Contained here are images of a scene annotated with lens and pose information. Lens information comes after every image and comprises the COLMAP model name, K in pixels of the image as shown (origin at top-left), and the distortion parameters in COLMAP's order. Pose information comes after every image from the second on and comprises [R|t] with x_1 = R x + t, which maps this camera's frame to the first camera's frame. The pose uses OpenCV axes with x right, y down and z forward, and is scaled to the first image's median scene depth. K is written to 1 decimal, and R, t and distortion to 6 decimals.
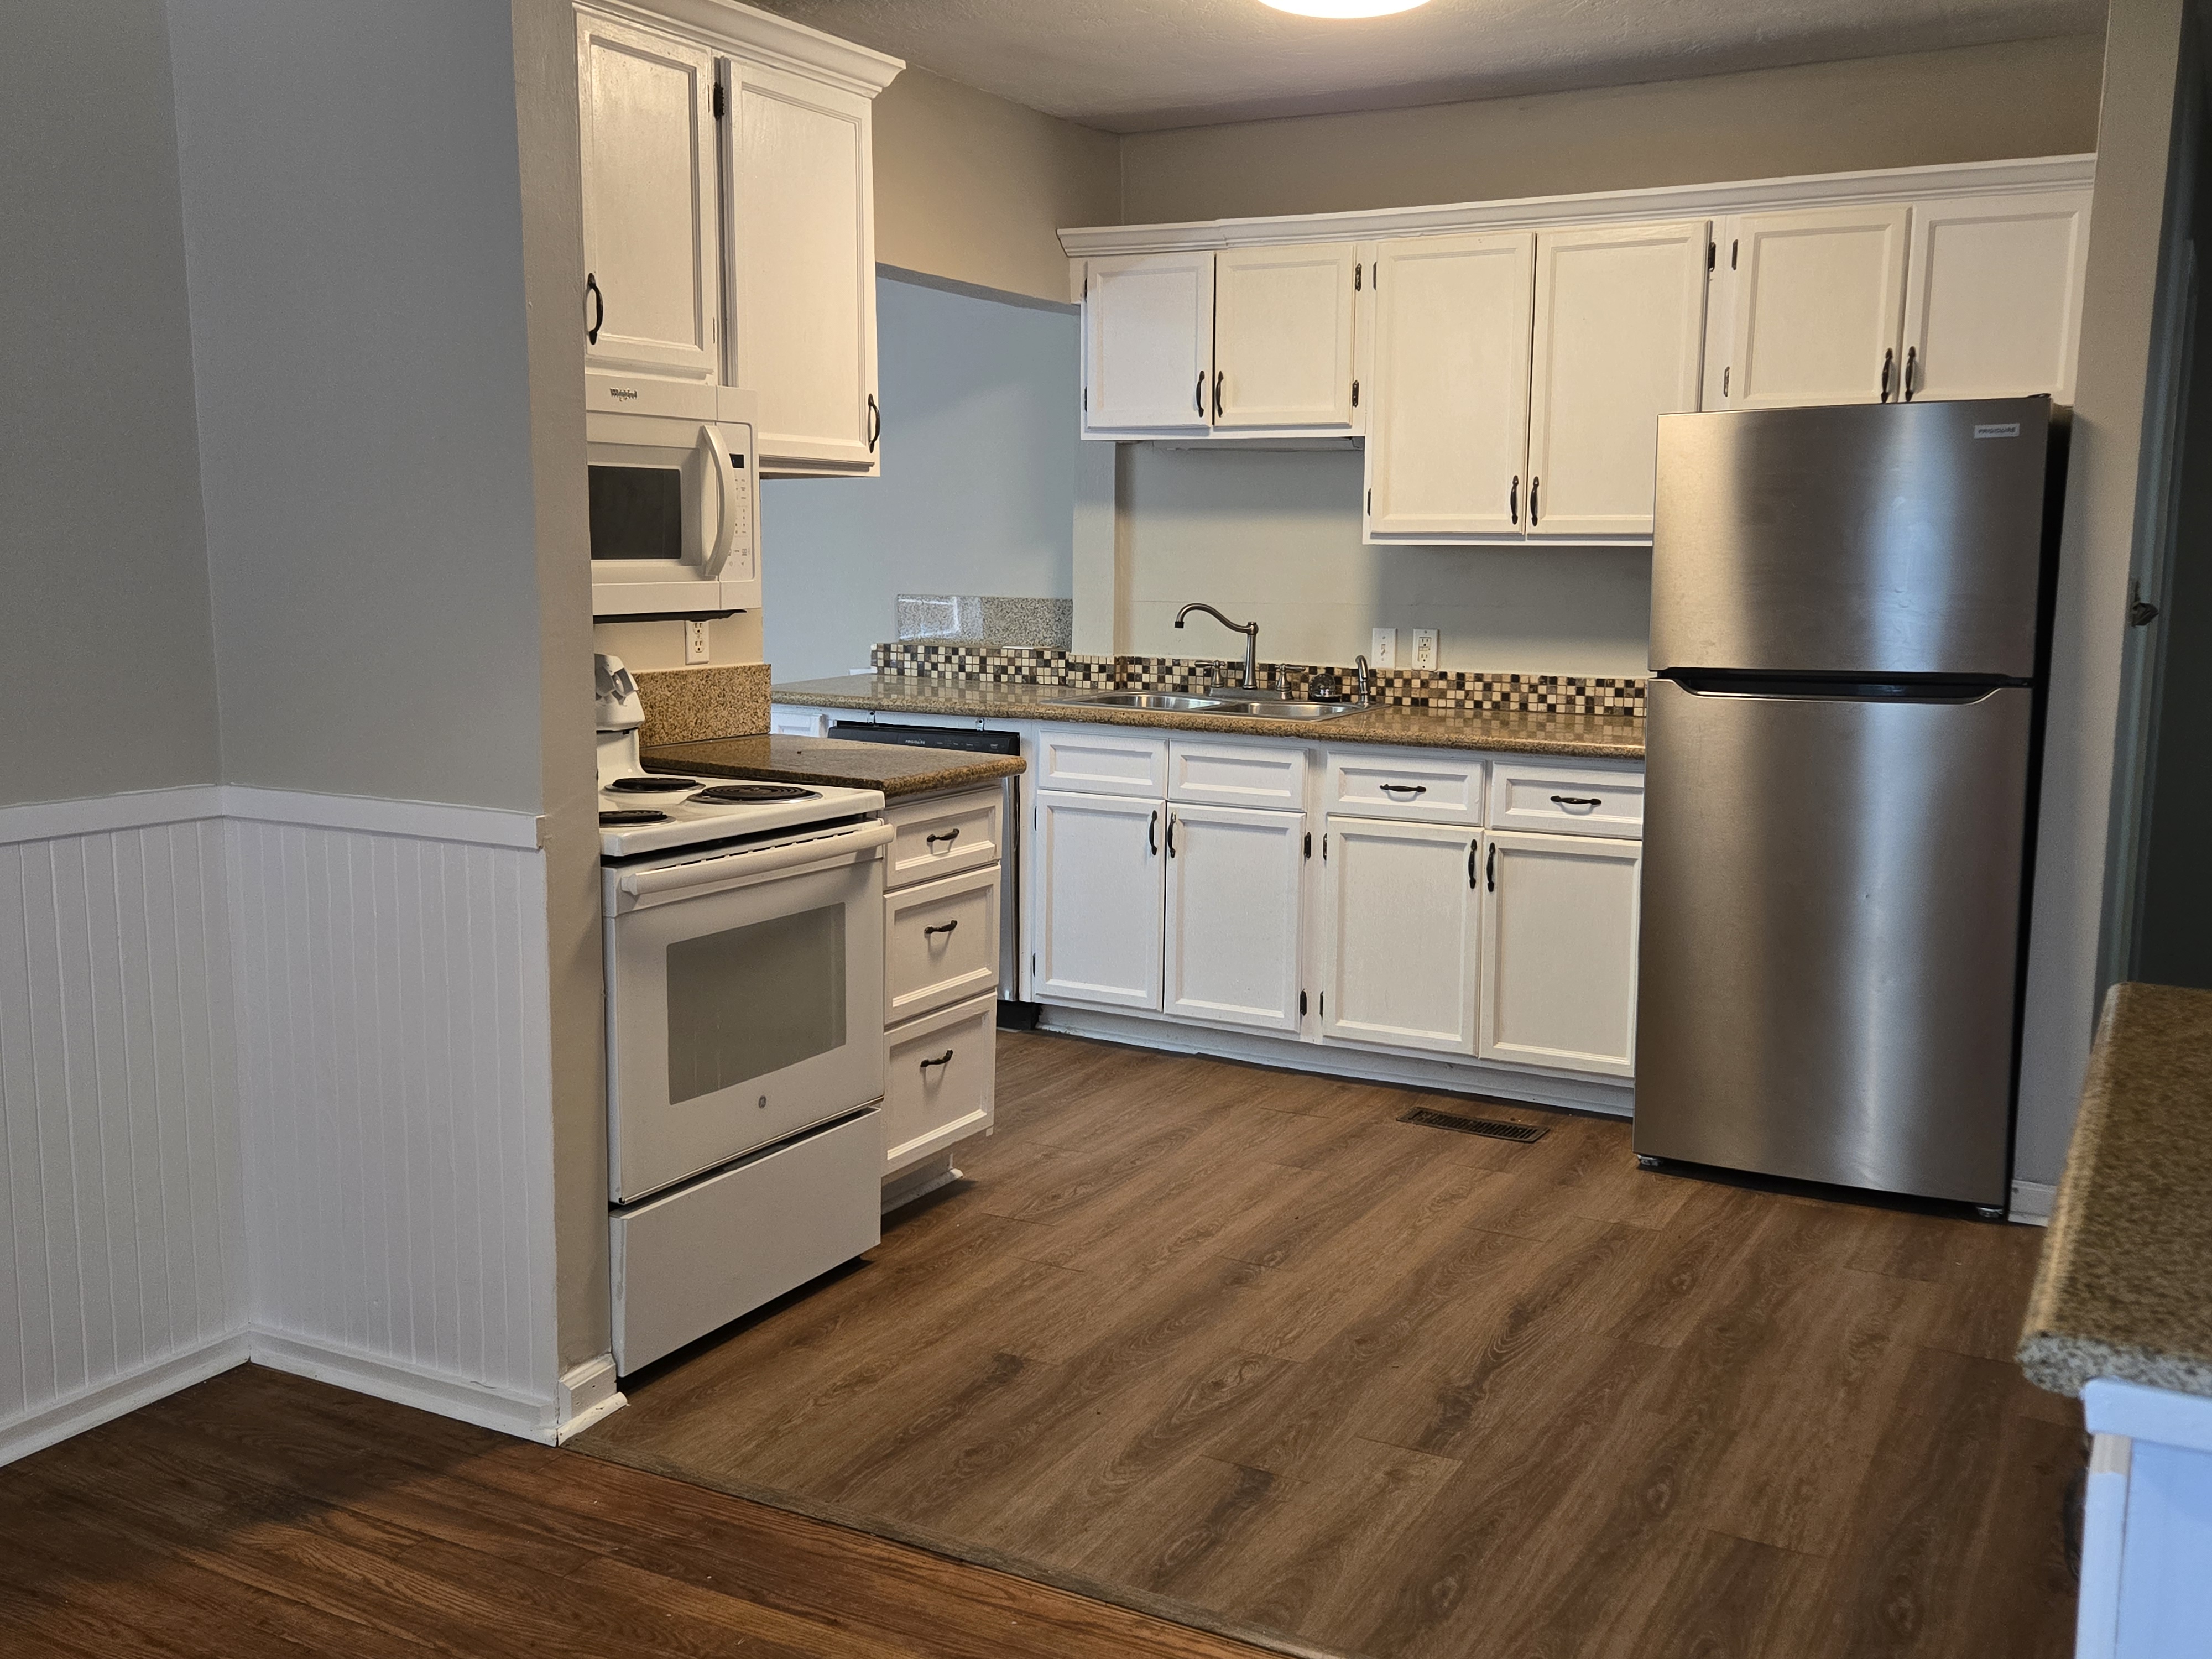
lens RADIAL K [[2085.8, 0, 1106.0], [0, 2085.8, 829.5], [0, 0, 1]] dist [0.089564, -0.092504]
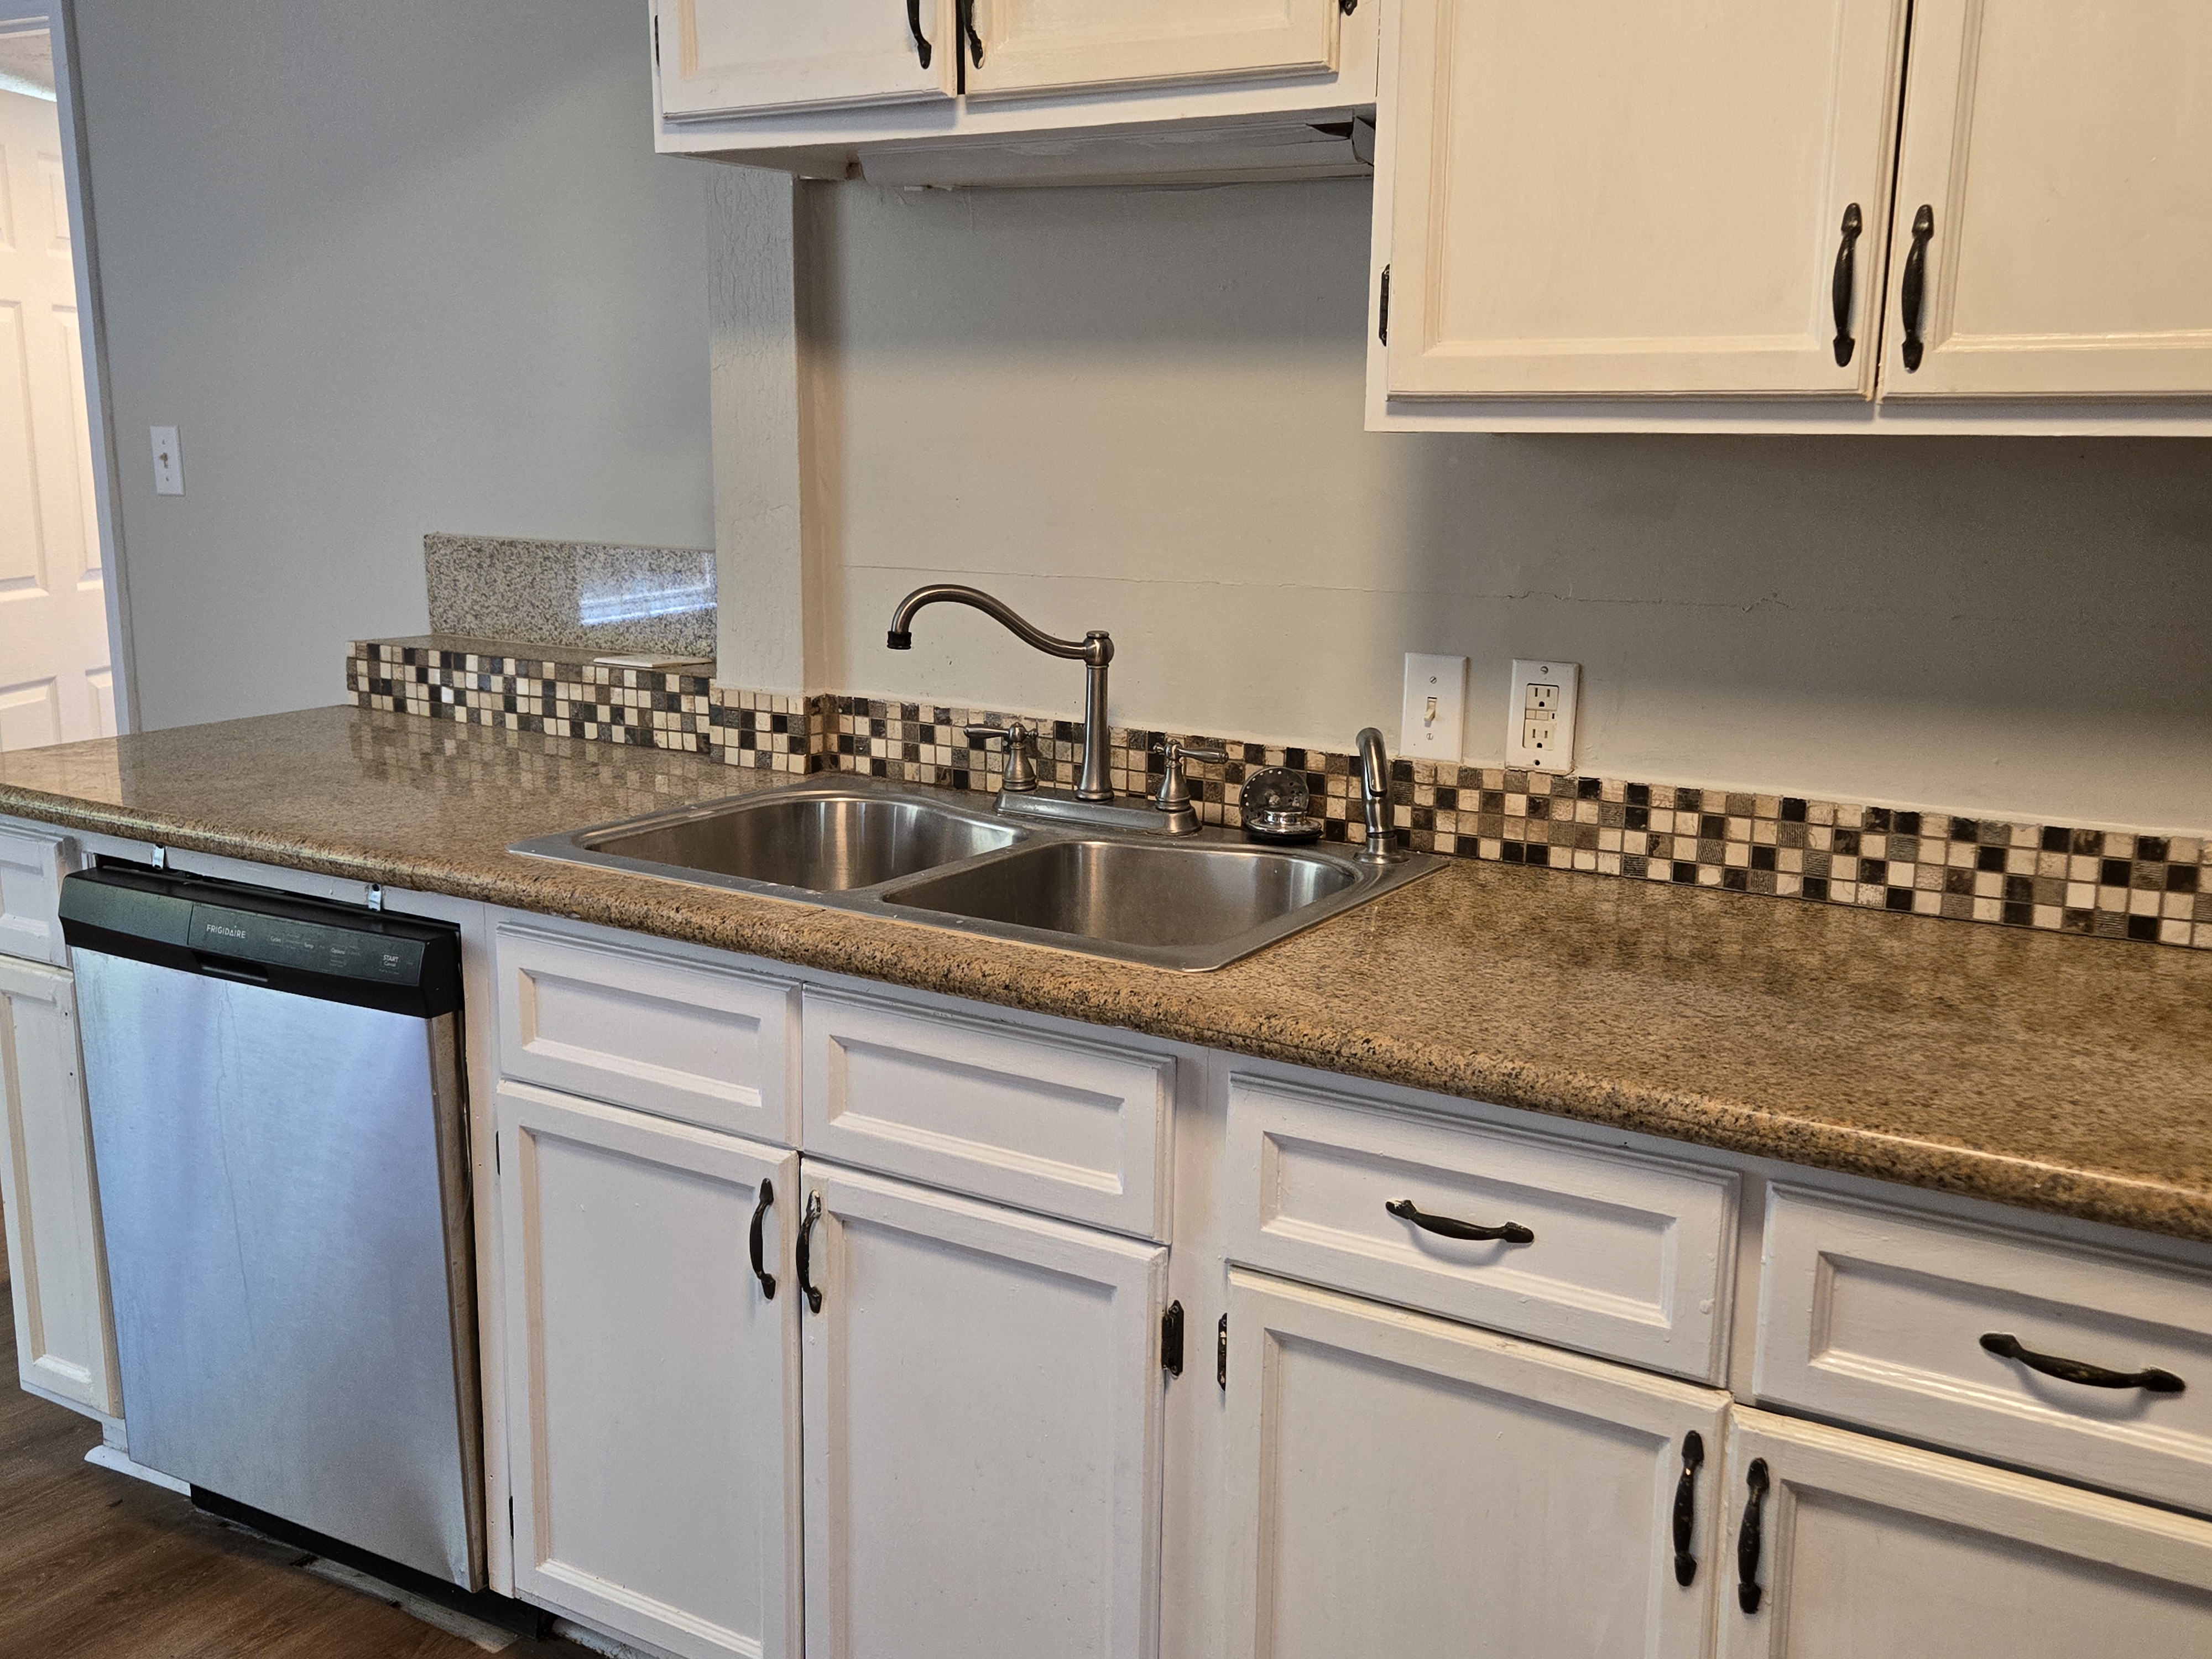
lens RADIAL K [[2085.8, 0, 1106.0], [0, 2085.8, 829.5], [0, 0, 1]] dist [0.089564, -0.092504]
pose [[0.998397, 0.016102, -0.054266, 0.095417], [-0.013457, 0.998721, 0.048745, -0.083220], [0.054981, -0.047936, 0.997336, 0.621400]]
